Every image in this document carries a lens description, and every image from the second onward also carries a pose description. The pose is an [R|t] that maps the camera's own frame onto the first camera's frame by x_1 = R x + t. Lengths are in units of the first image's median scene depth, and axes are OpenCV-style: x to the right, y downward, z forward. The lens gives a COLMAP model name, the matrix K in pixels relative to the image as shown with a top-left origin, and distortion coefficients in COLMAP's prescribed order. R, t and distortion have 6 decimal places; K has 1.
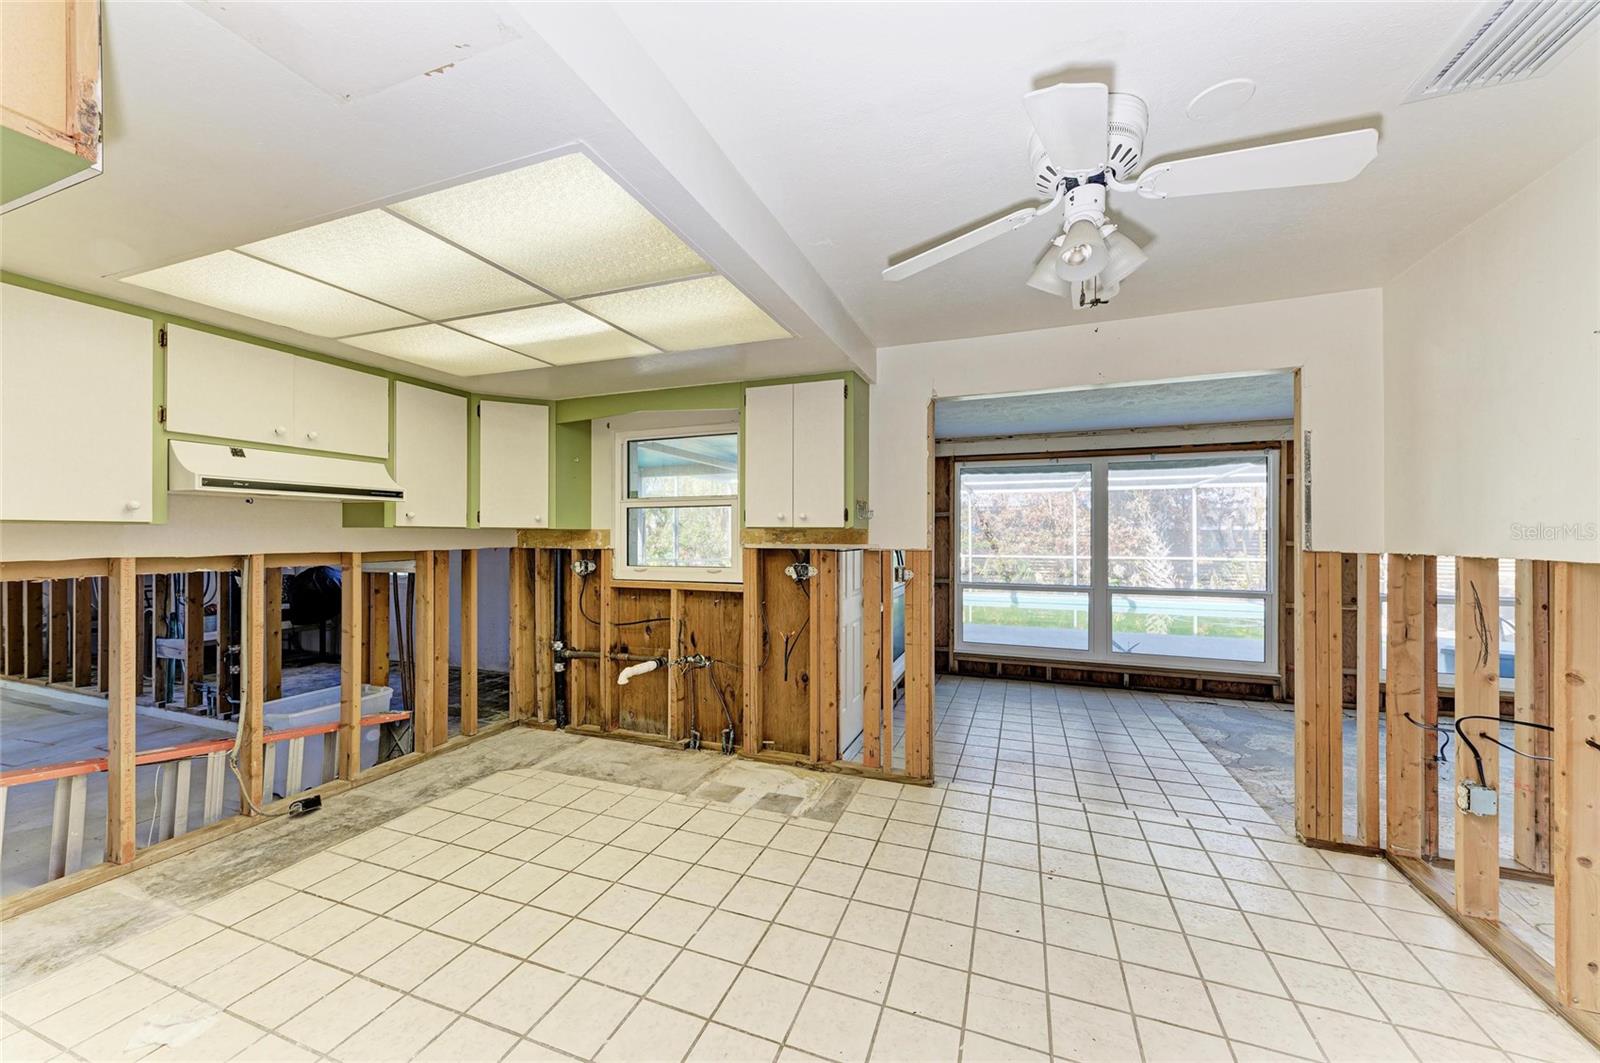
lens RADIAL K [[582.9, 0, 800.6], [0, 582.9, 536.0], [0, 0, 1]] dist [0.017292, -0.004985]
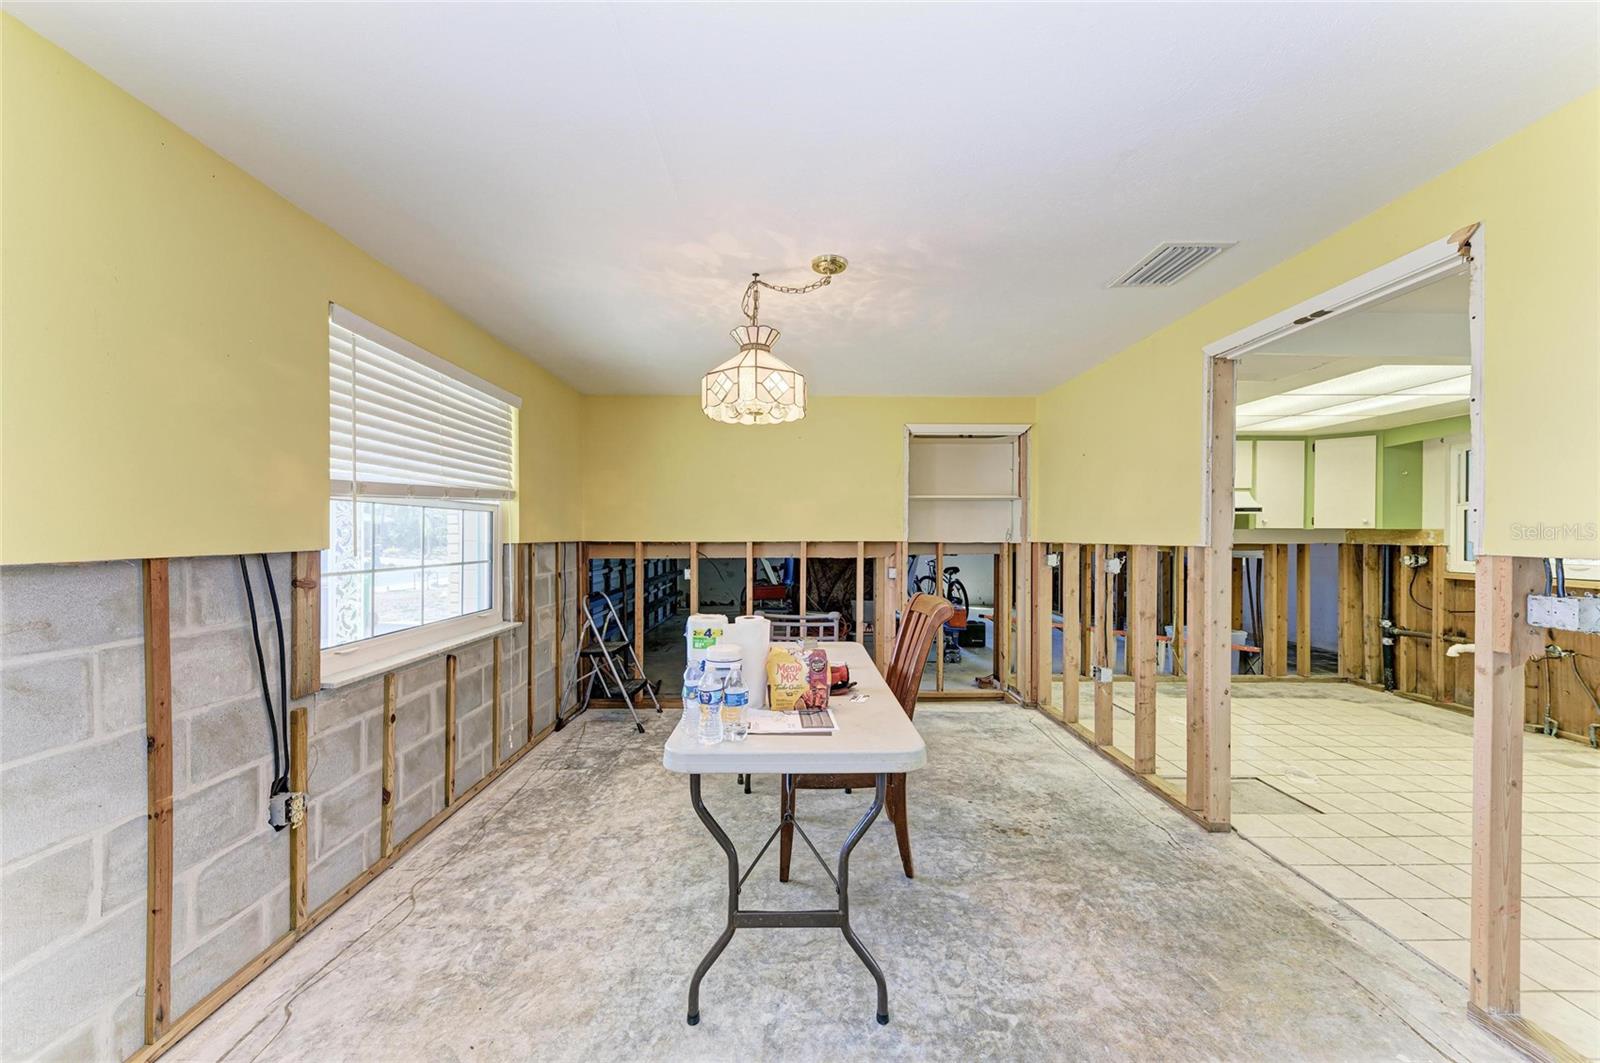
lens RADIAL K [[582.9, 0, 801.9], [0, 582.9, 537.1], [0, 0, 1]] dist [0.017292, -0.004985]
pose [[0.364422, 0.005322, -0.931219, 0.303123], [-0.003706, 0.999984, 0.004265, 0.004423], [0.931226, 0.001897, 0.364436, -0.619278]]
